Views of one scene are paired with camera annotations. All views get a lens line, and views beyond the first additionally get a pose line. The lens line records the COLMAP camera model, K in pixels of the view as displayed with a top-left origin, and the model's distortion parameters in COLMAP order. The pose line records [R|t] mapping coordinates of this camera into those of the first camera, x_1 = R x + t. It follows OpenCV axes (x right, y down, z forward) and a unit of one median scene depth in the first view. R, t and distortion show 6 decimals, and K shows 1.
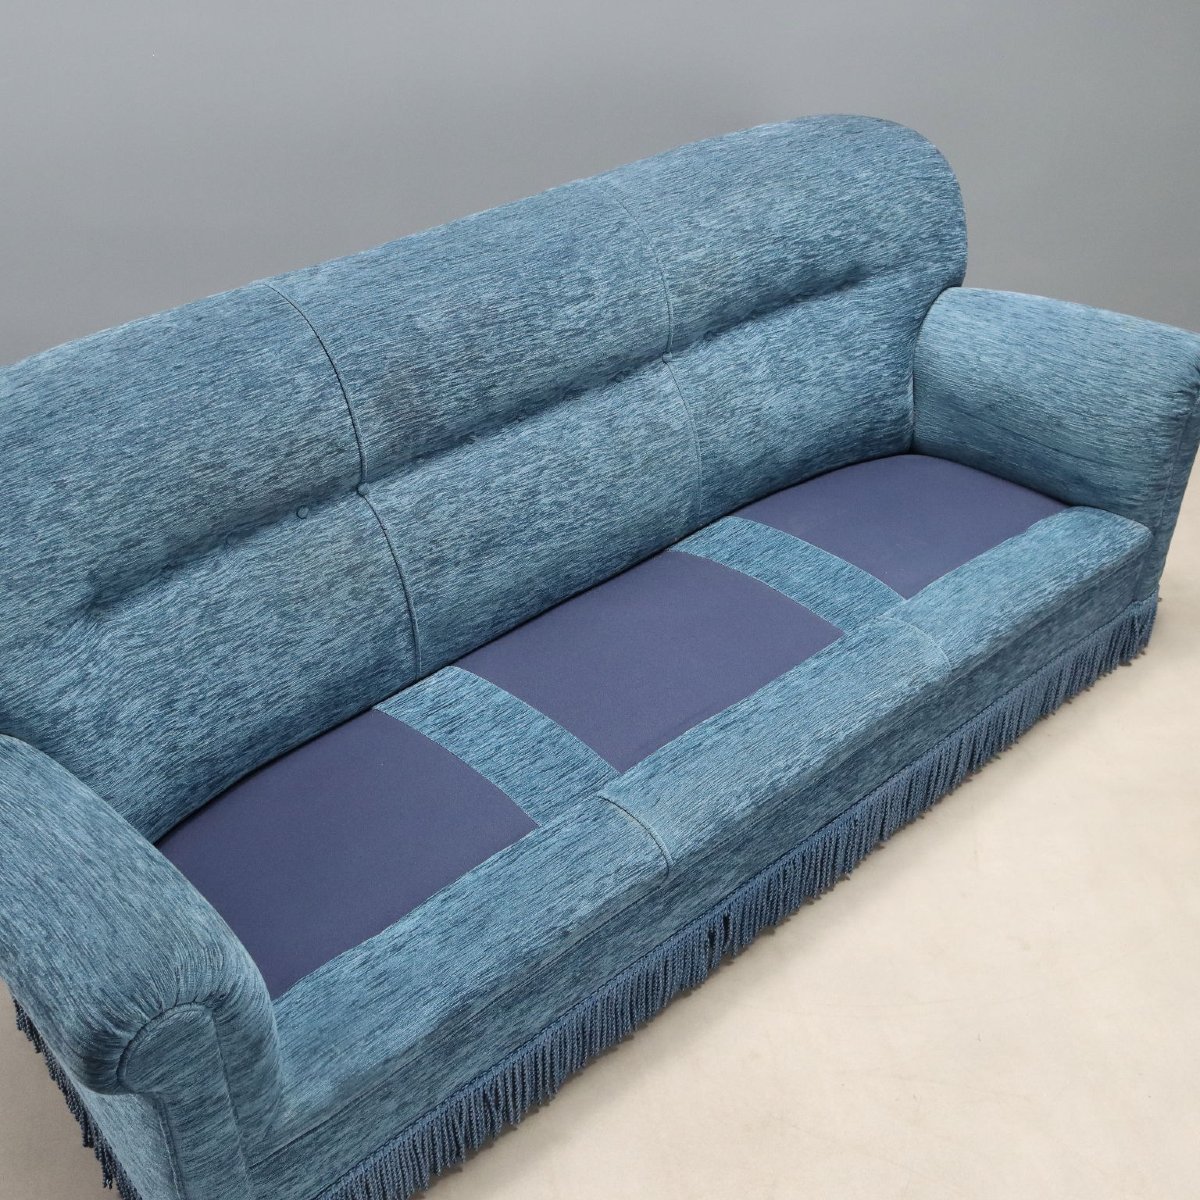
lens RADIAL K [[1493.9, 0, 596.5], [0, 1493.9, 599.1], [0, 0, 1]] dist [0.000895, 0.000000]
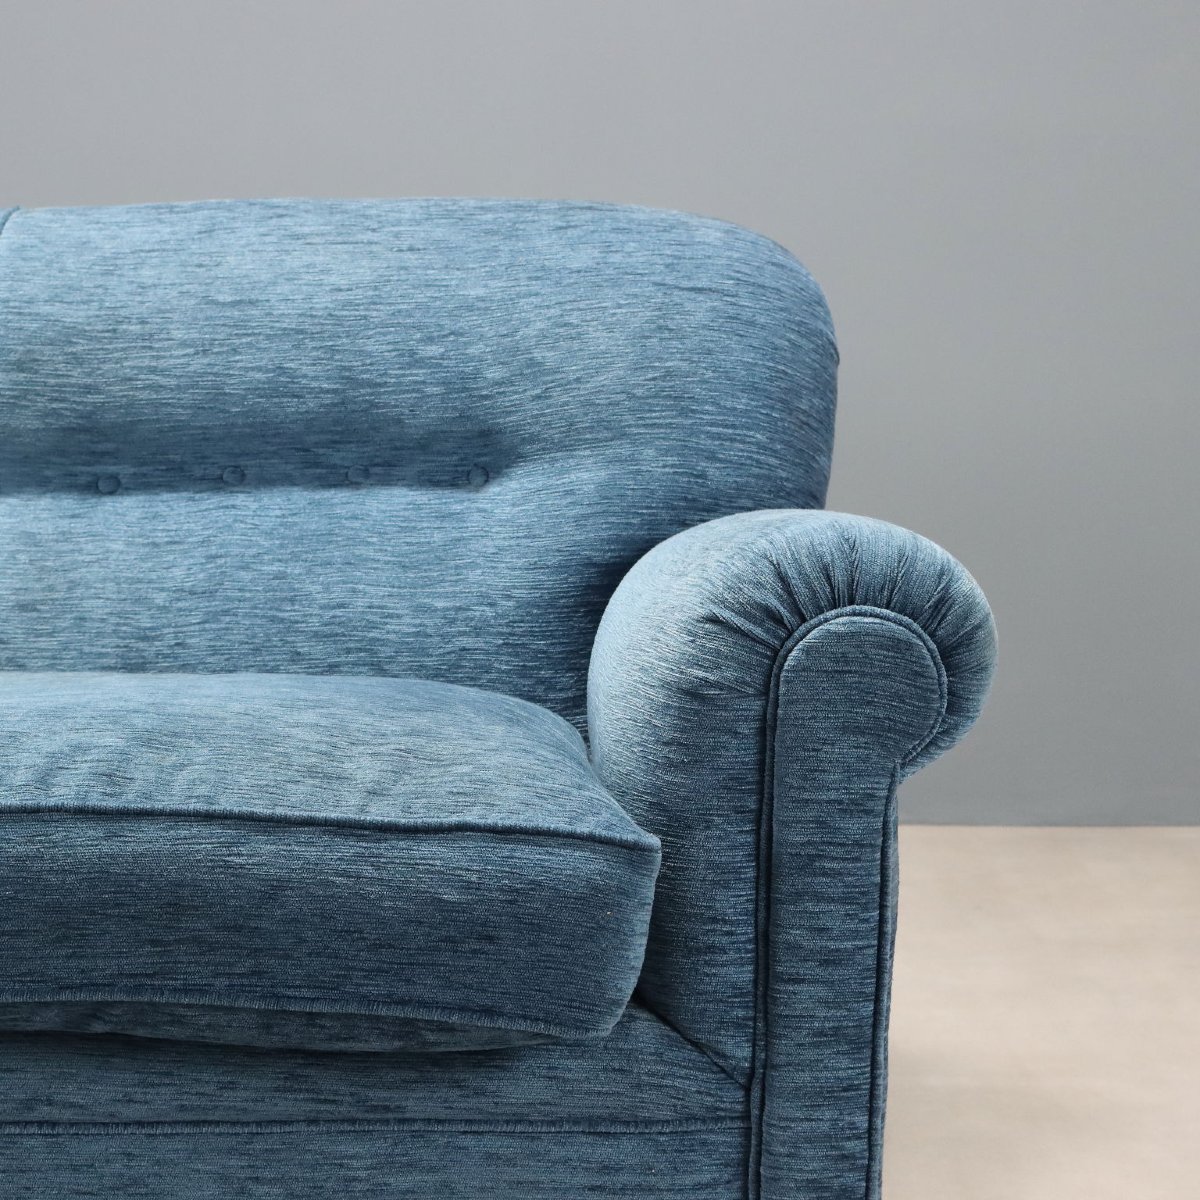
lens RADIAL K [[2067.8, 0, 599.7], [0, 2067.8, 602.1], [0, 0, 1]] dist [-0.047786, 0.000000]
pose [[0.752438, 0.080122, -0.653771, 0.840217], [-0.375682, 0.867493, -0.326066, 0.034801], [0.541017, 0.490955, 0.682835, 0.782378]]
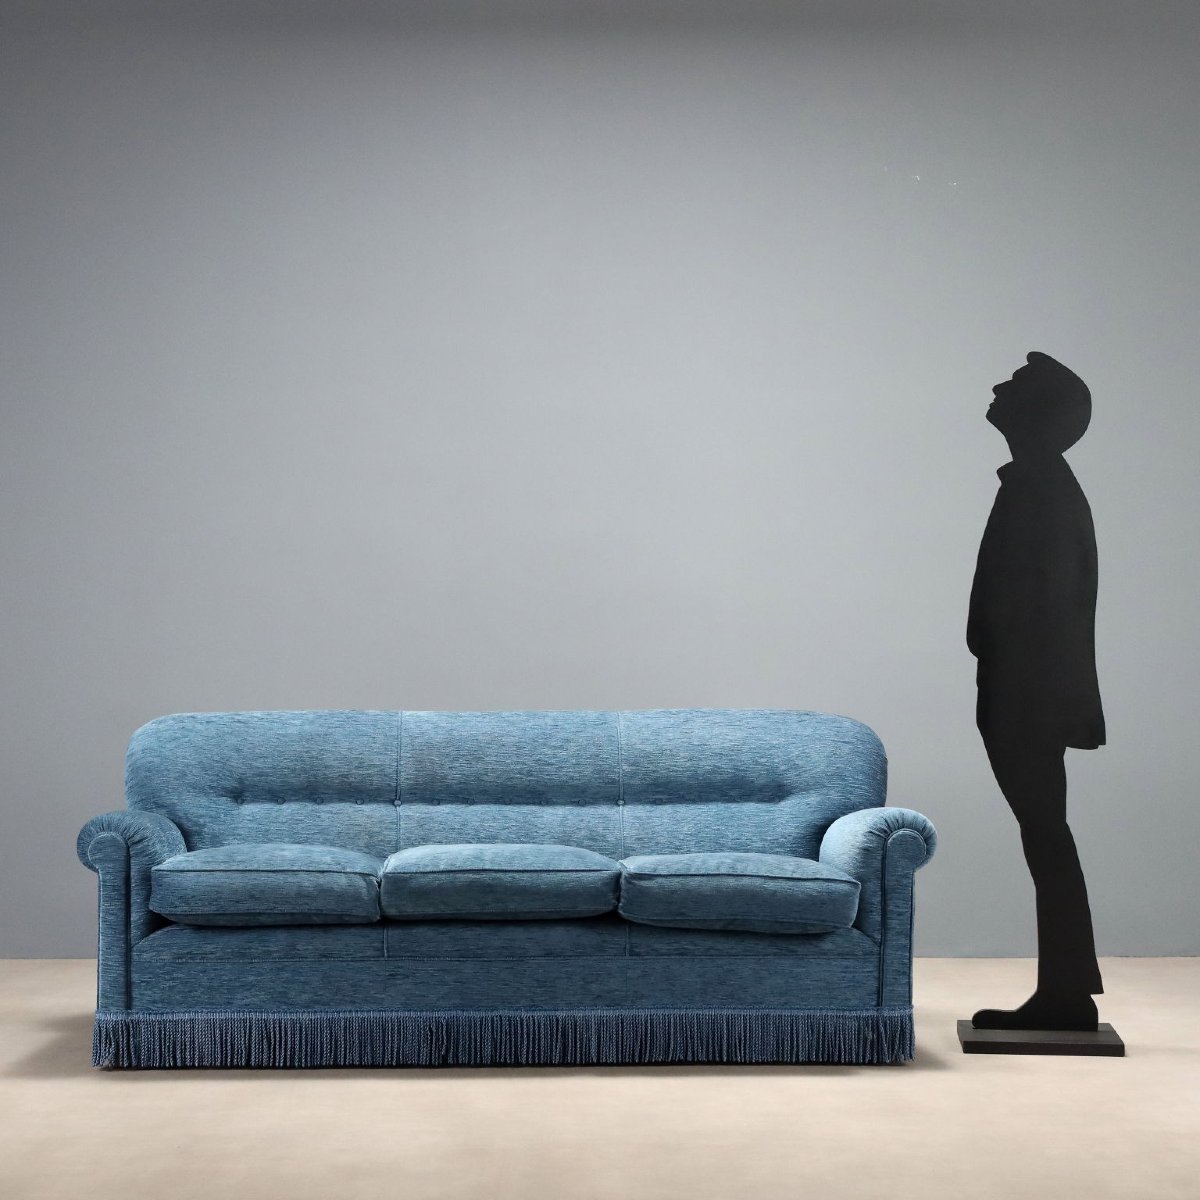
lens RADIAL K [[2067.8, 0, 598.1], [0, 2067.8, 599.7], [0, 0, 1]] dist [-0.047786, 0.000000]
pose [[0.768098, -0.022730, -0.639928, 1.847828], [-0.368406, 0.801715, -0.470670, 0.921366], [0.523739, 0.597274, 0.607422, -0.677210]]
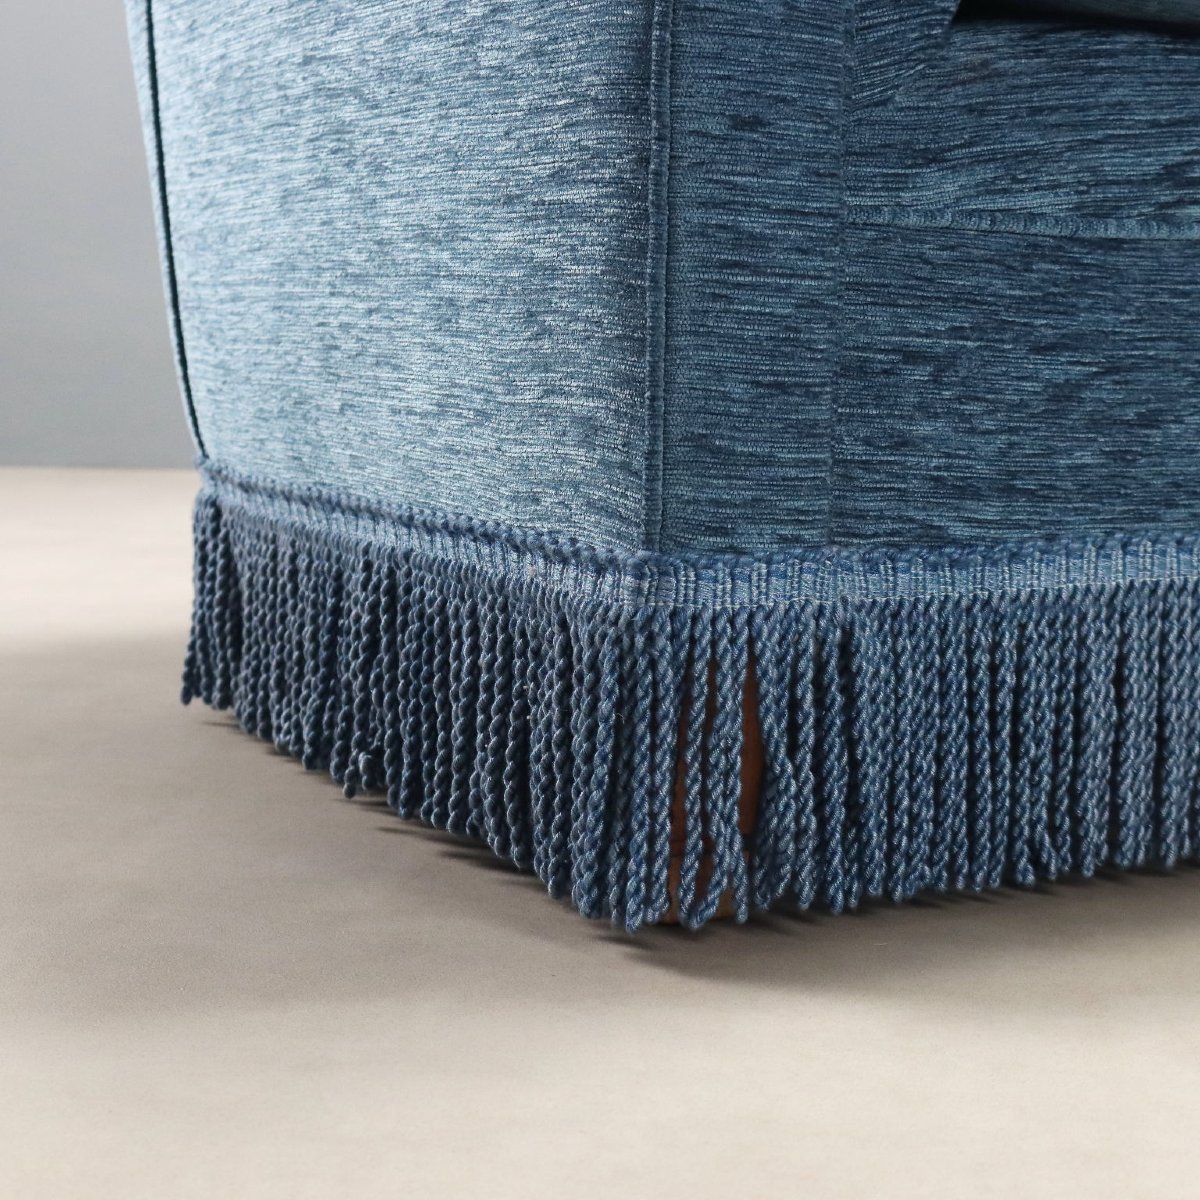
lens RADIAL K [[2593.0, 0, 600.9], [0, 2593.0, 600.4], [0, 0, 1]] dist [0.009983, 0.000000]
pose [[0.968937, 0.030022, -0.245479, -0.110935], [-0.146649, 0.869010, -0.472563, 0.595805], [0.199136, 0.493882, 0.846419, 0.426733]]
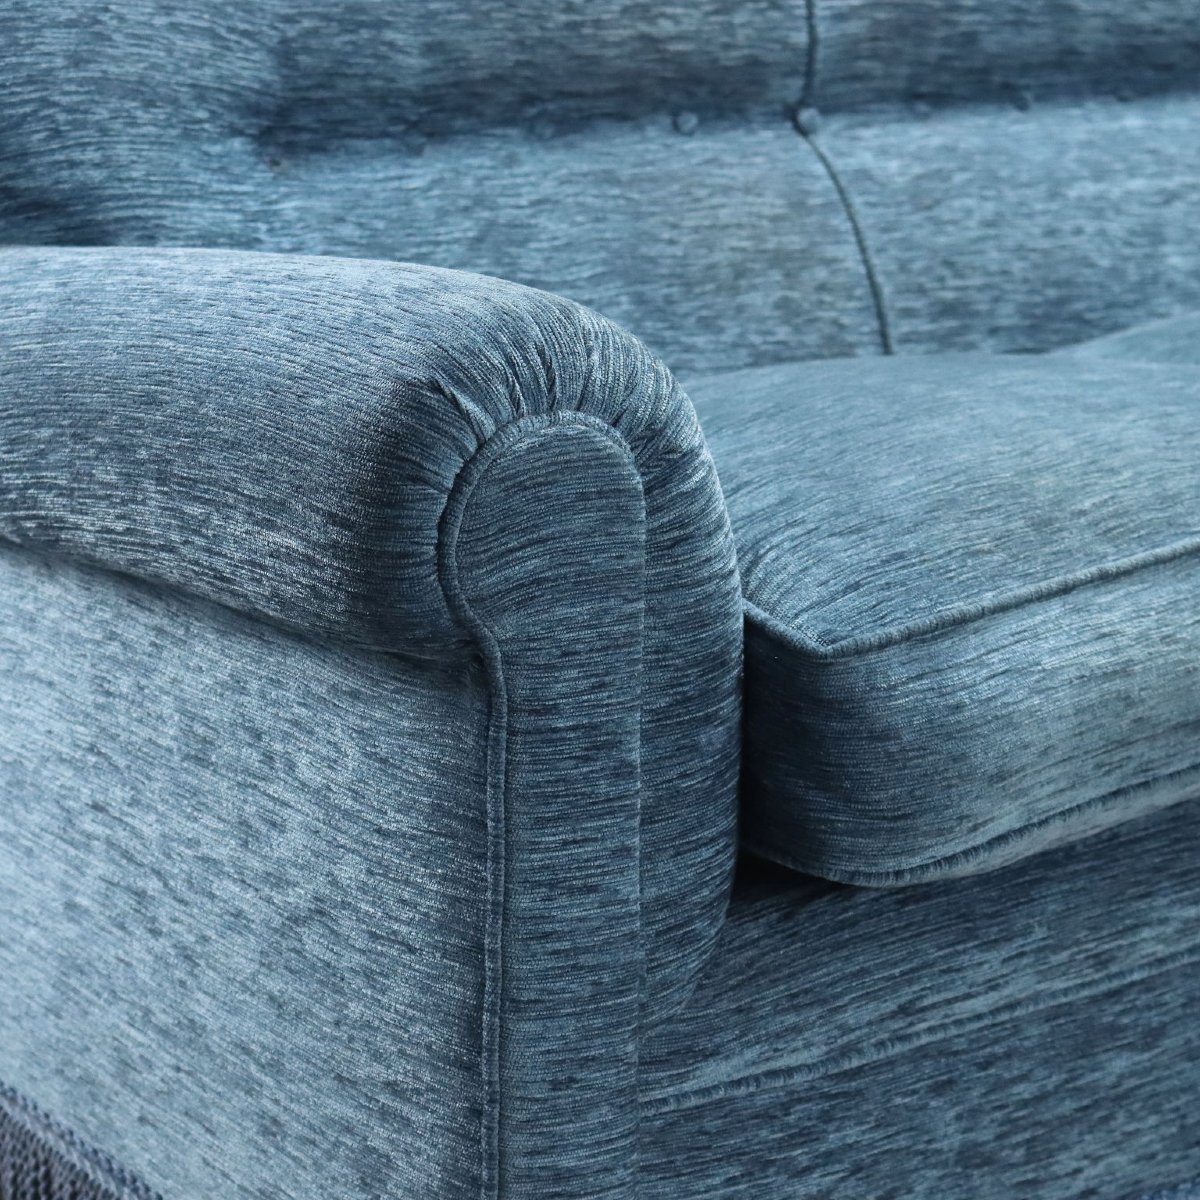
lens RADIAL K [[3462.0, 0, 604.6], [0, 3462.0, 598.3], [0, 0, 1]] dist [0.004650, 0.000000]
pose [[0.996399, 0.019936, -0.082414, -0.134107], [-0.049223, 0.927415, -0.370781, 0.478980], [0.069040, 0.373502, 0.925056, 0.077017]]
